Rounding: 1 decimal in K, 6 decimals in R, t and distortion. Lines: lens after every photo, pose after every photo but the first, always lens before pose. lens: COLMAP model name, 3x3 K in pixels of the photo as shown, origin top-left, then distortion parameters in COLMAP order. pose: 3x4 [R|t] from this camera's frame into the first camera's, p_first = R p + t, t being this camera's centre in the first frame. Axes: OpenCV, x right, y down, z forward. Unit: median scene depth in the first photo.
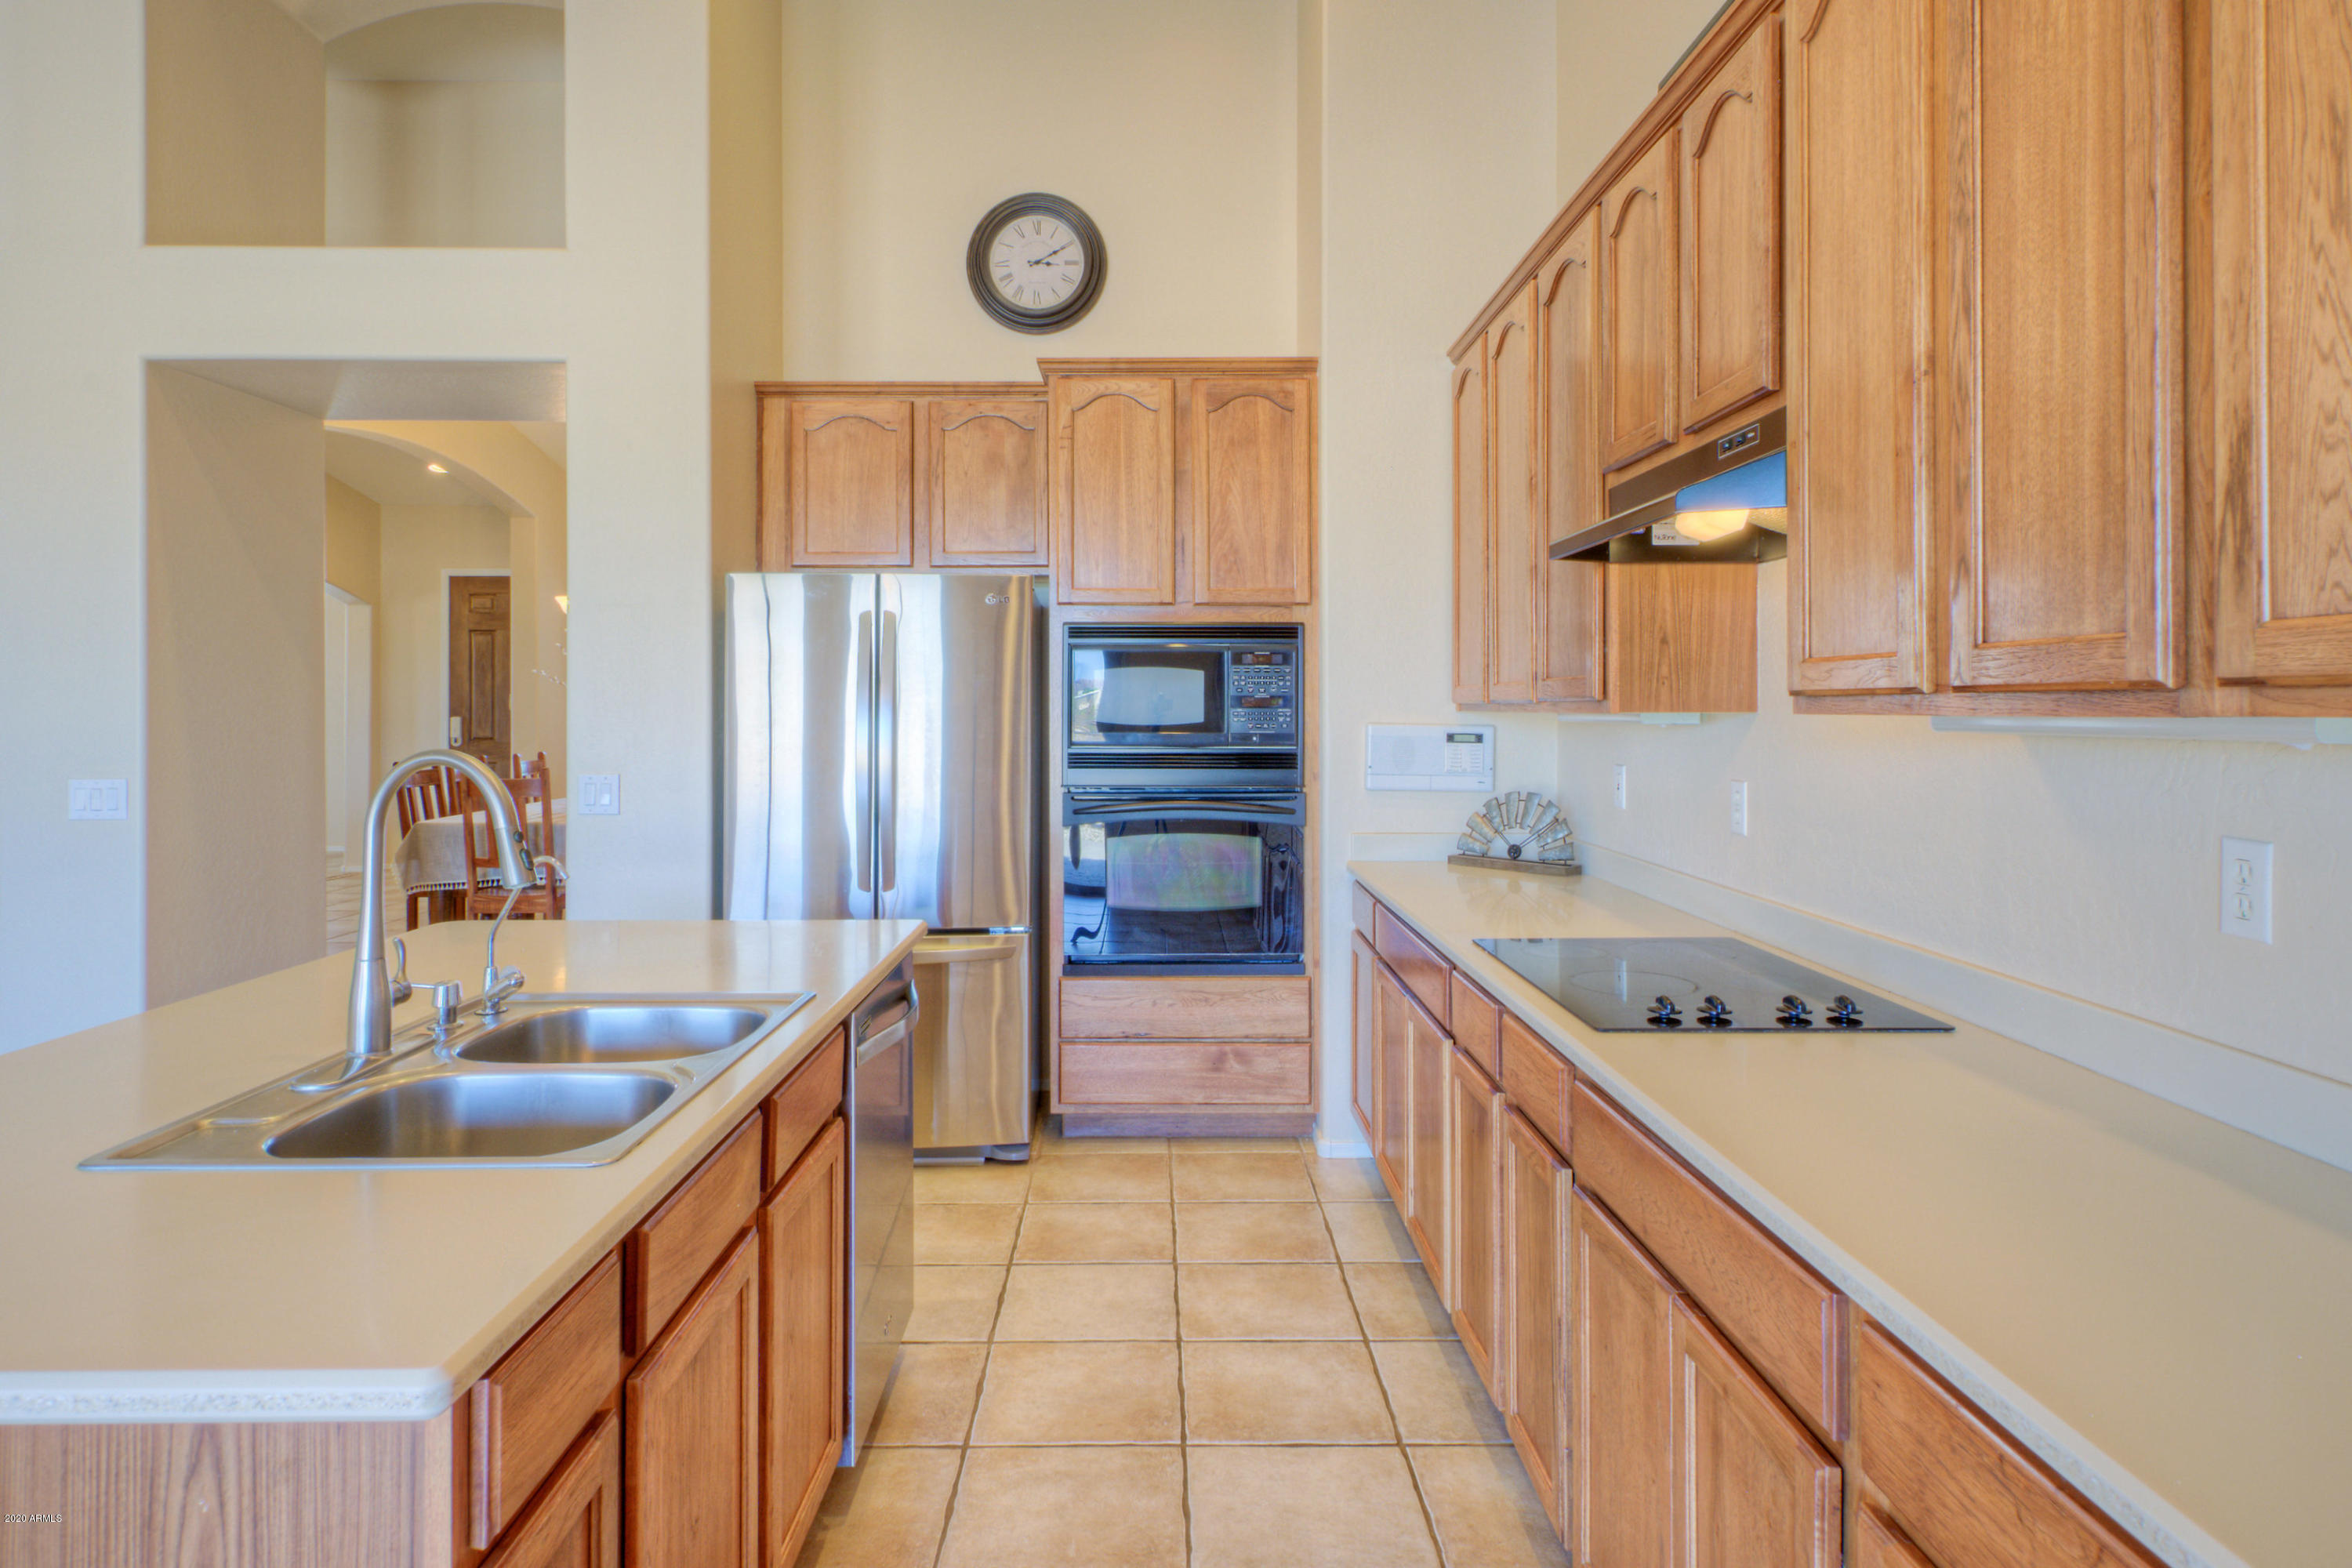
lens RADIAL K [[1336.6, 0, 1132.8], [0, 1336.6, 690.3], [0, 0, 1]] dist [0.011742, -0.001880]
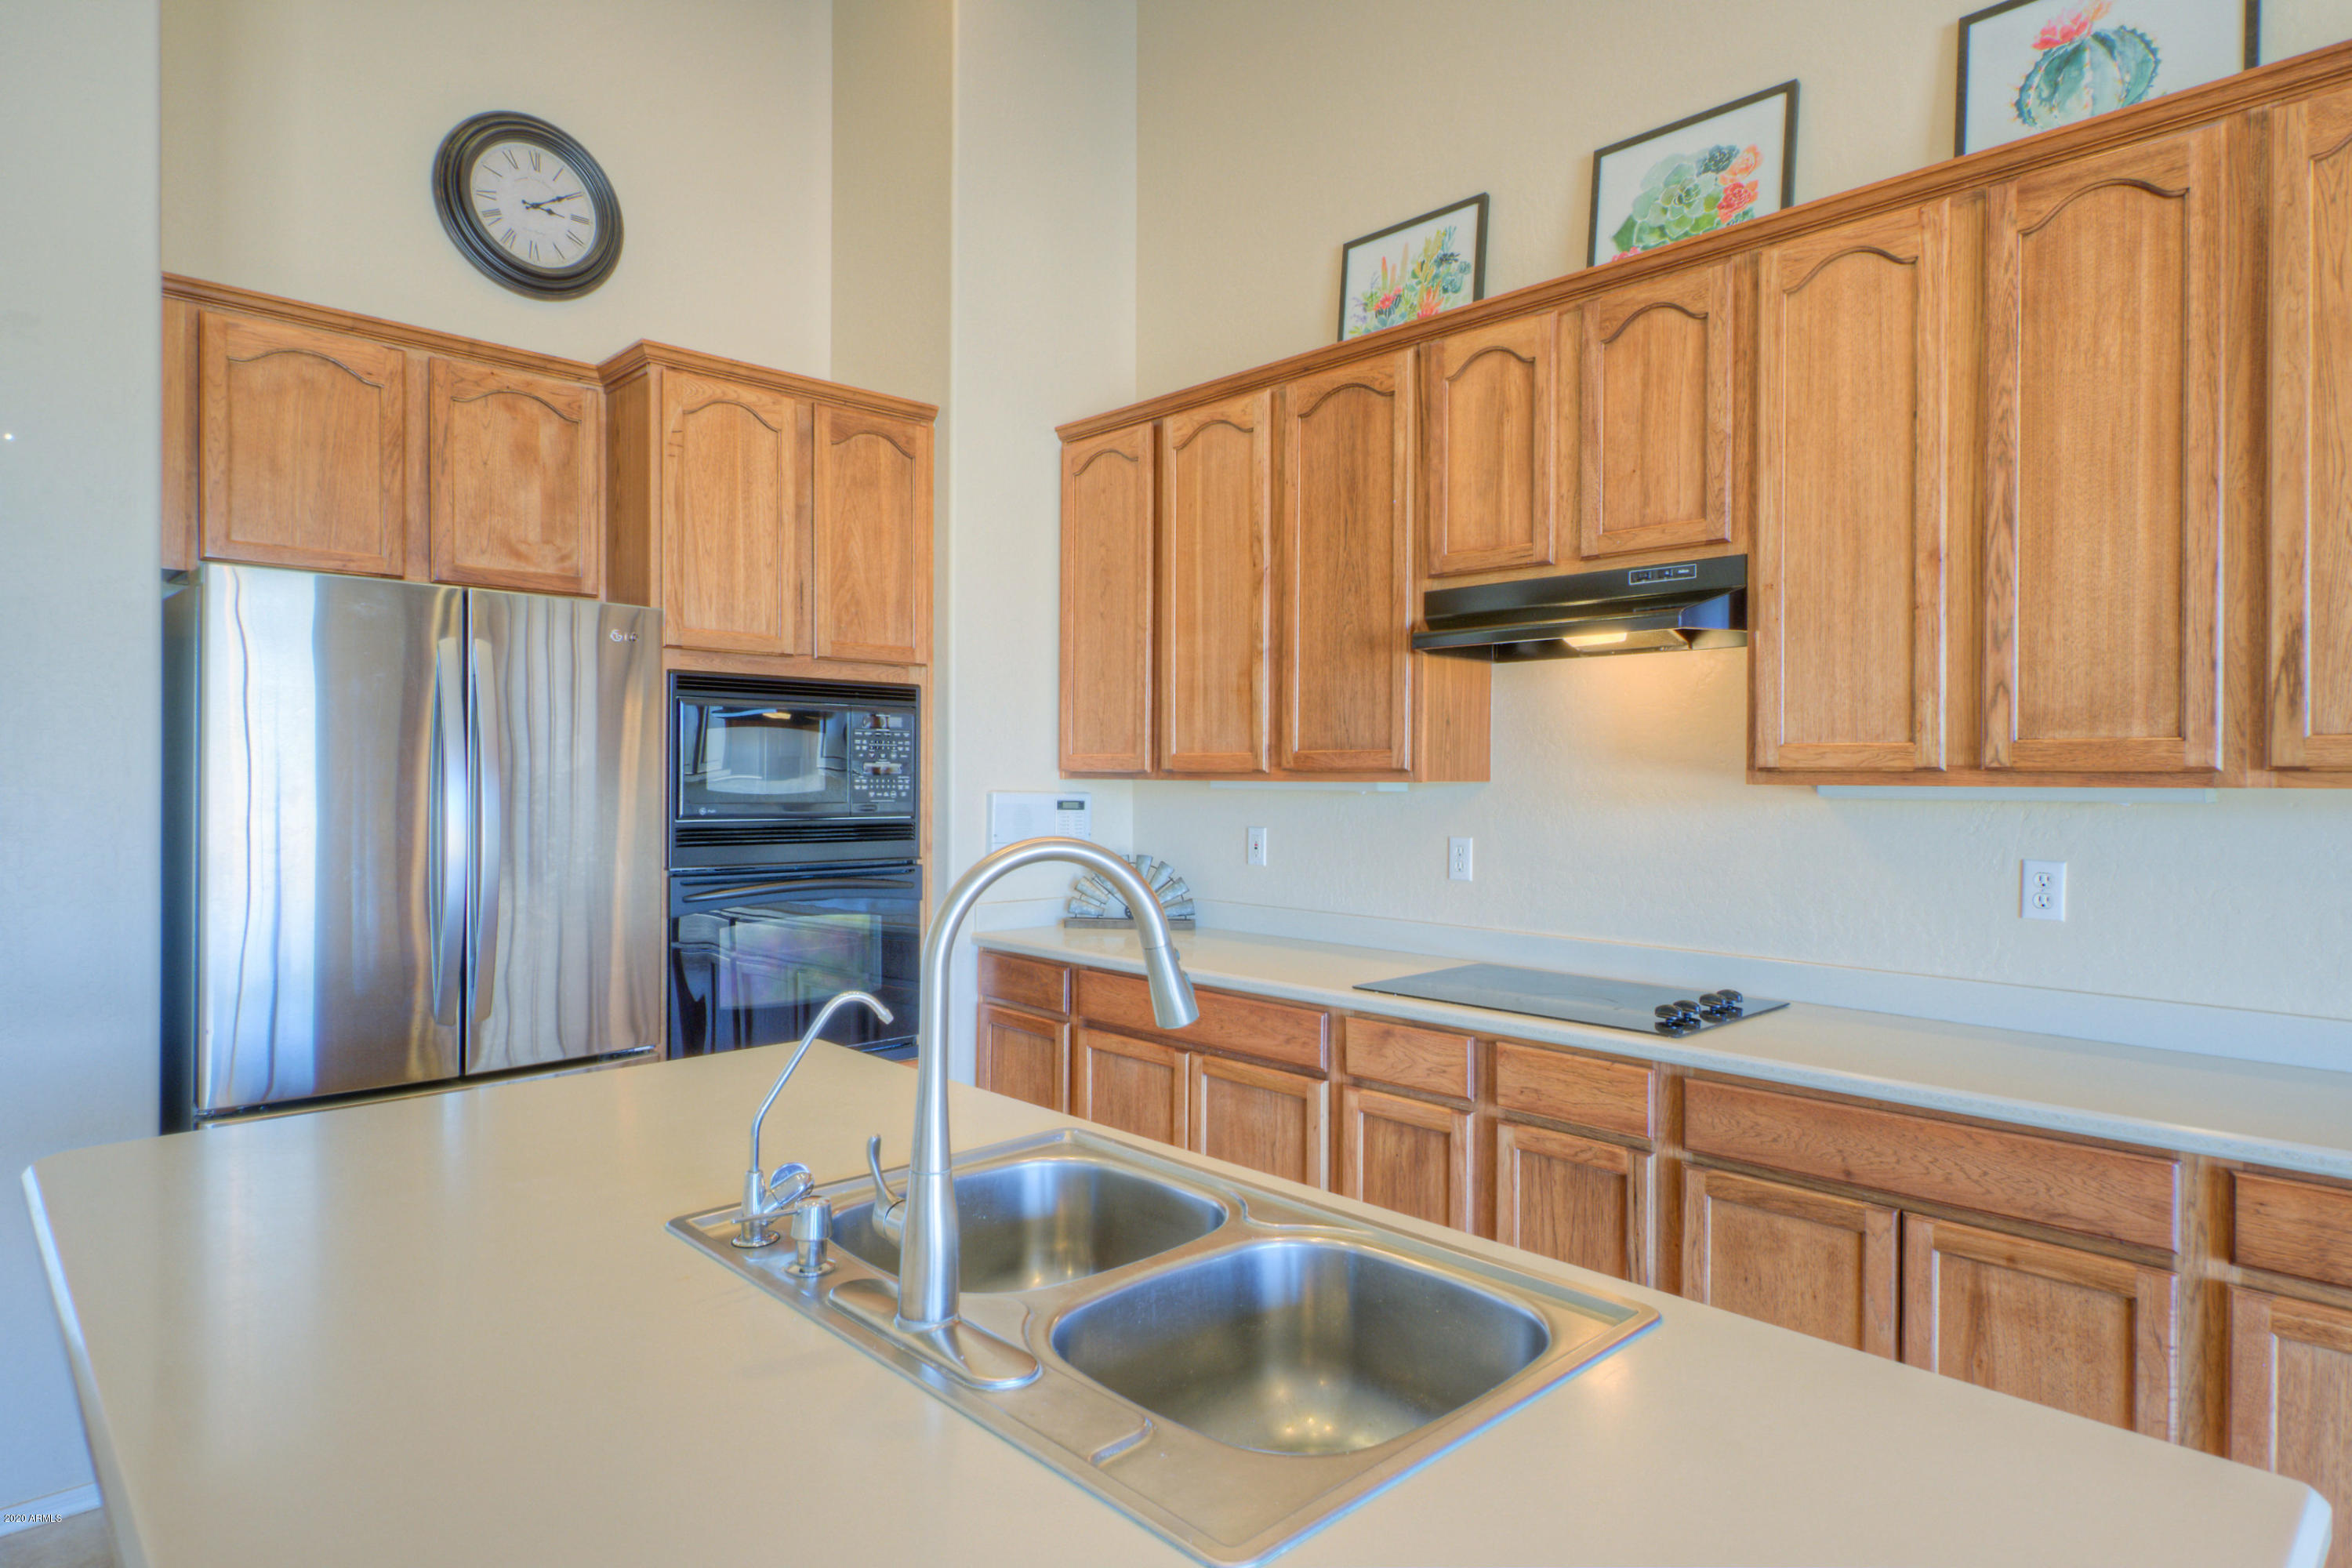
lens RADIAL K [[1336.6, 0, 1166.7], [0, 1336.6, 769.3], [0, 0, 1]] dist [0.011742, -0.001880]
pose [[0.724200, 0.007885, 0.689545, -0.396843], [-0.014897, 0.999880, 0.004211, 0.002475], [-0.689429, -0.013322, 0.724230, 0.195473]]
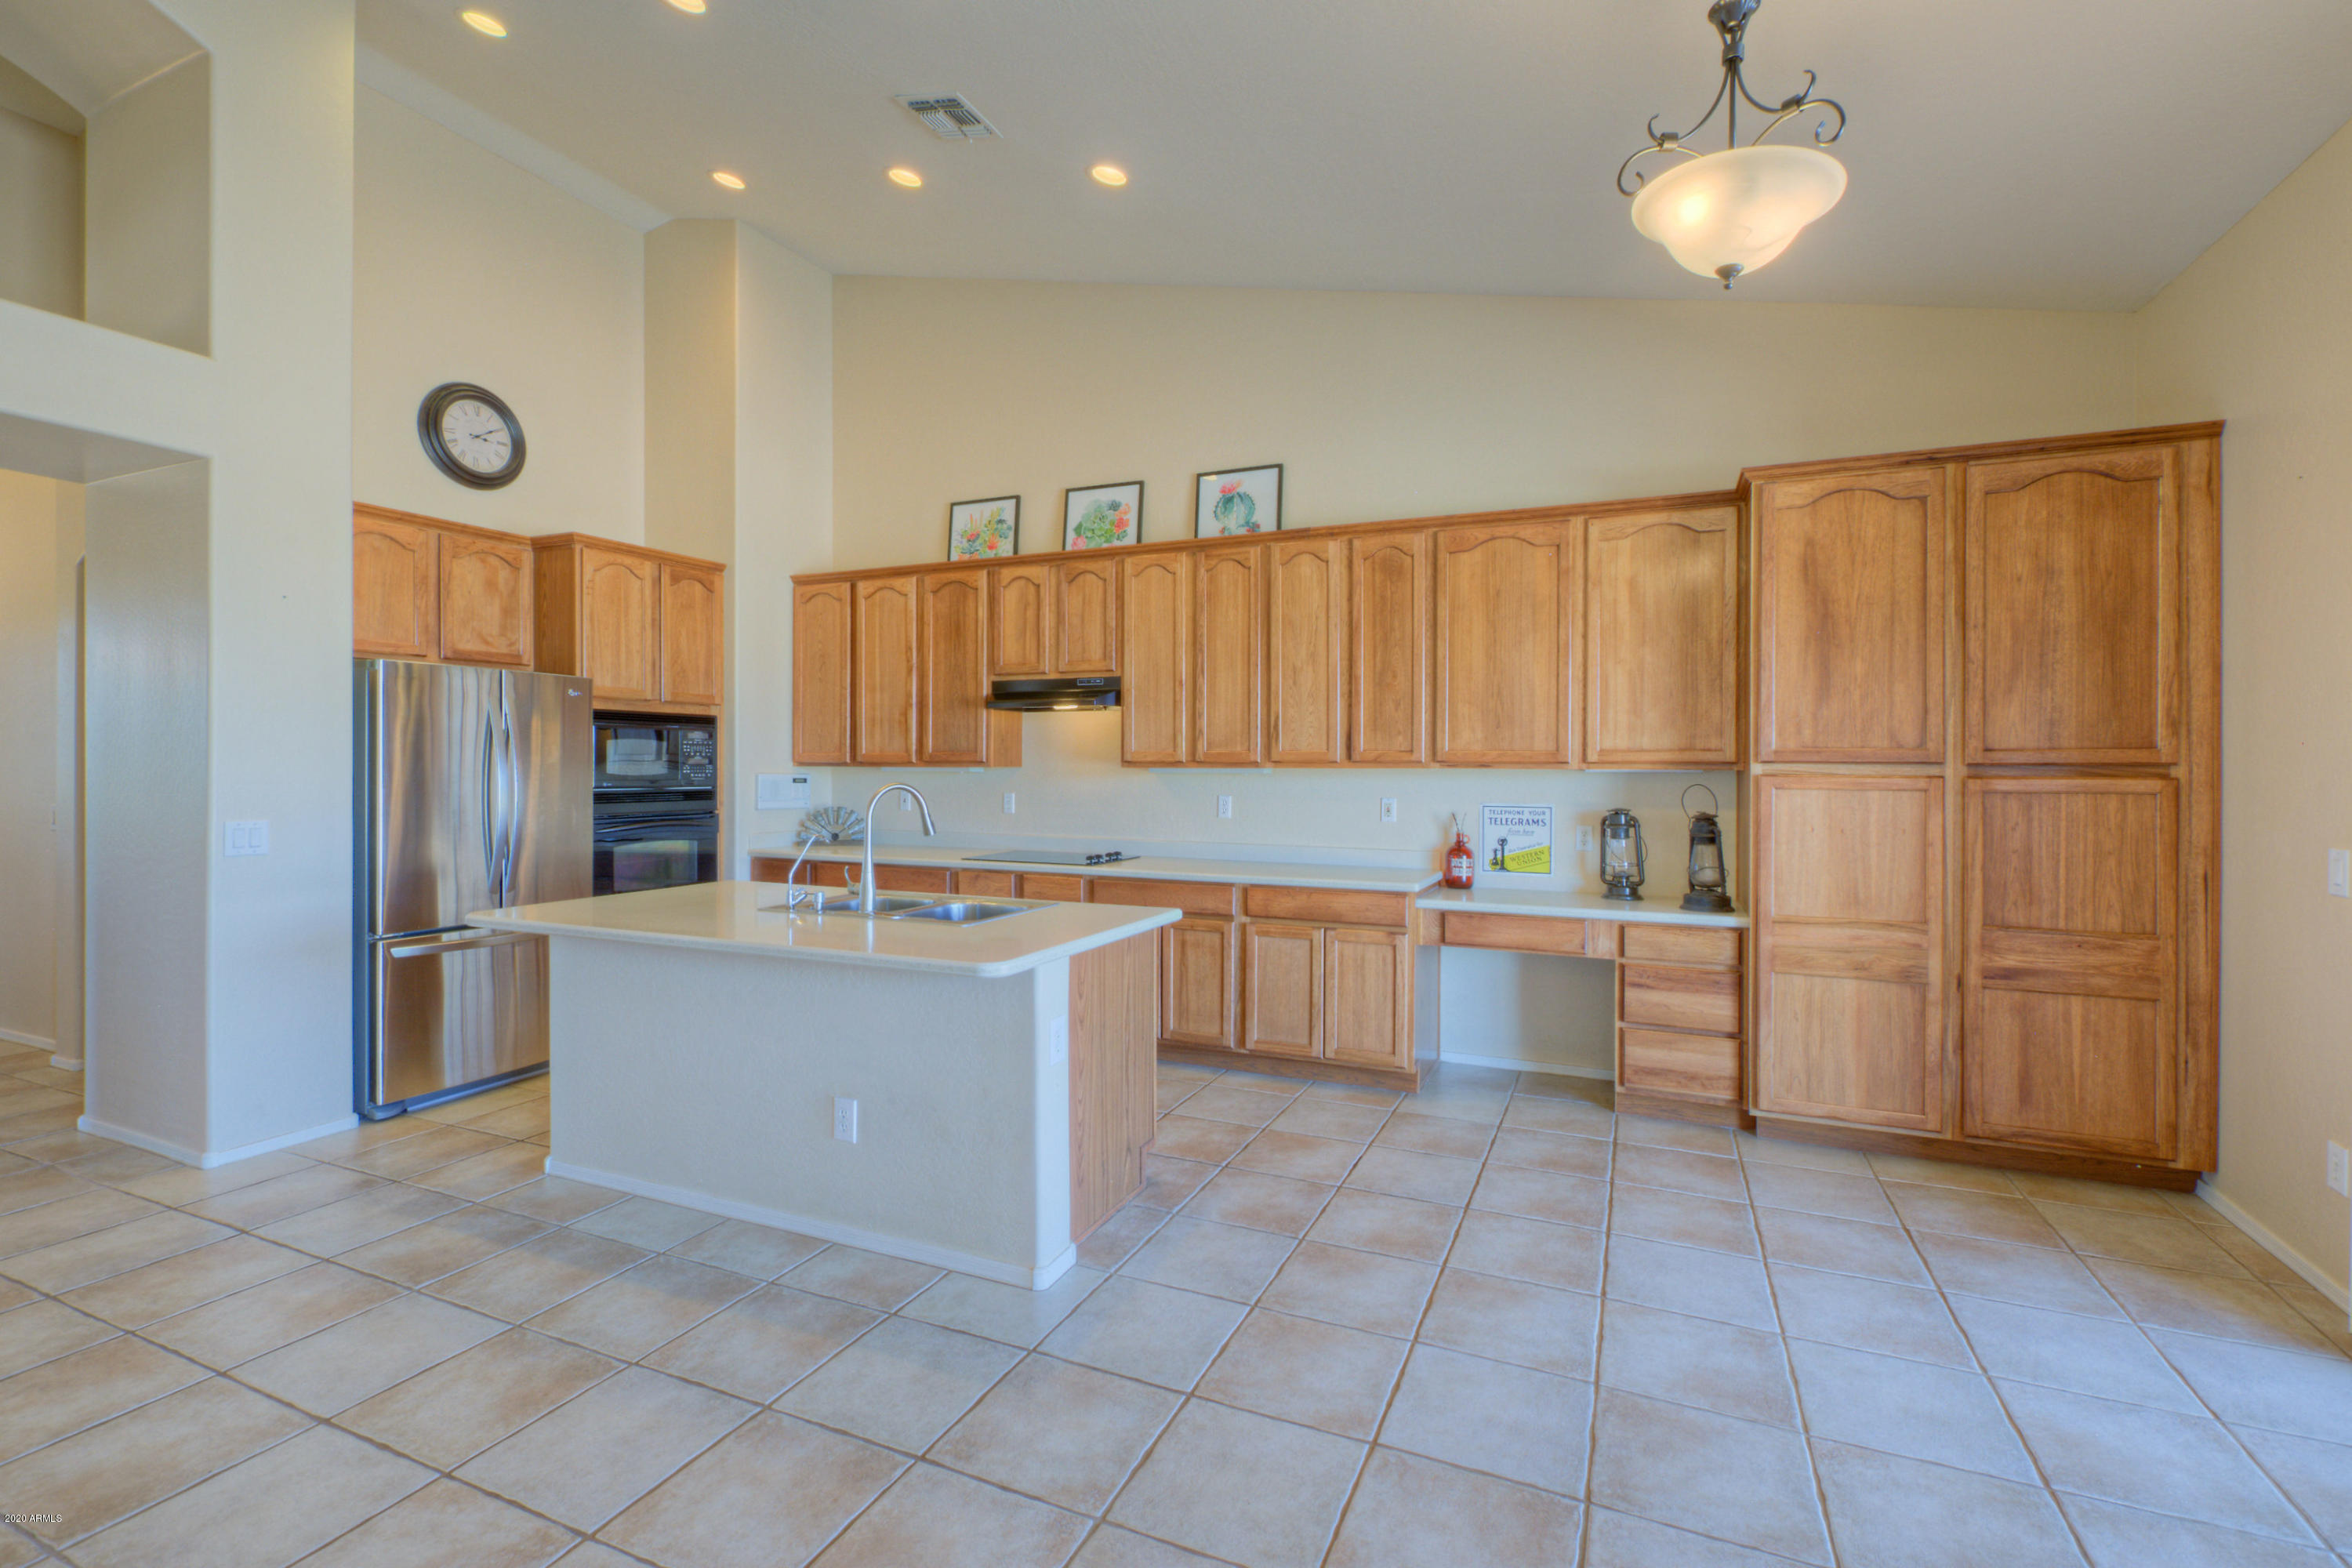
lens RADIAL K [[1043.7, 0, 1188.4], [0, 1043.7, 765.1], [0, 0, 1]] dist [-0.002834, 0.000665]
pose [[0.408117, -0.000082, 0.912930, -0.857421], [-0.014700, 0.999870, 0.006662, -0.004196], [-0.912811, -0.016139, 0.408062, -0.111237]]
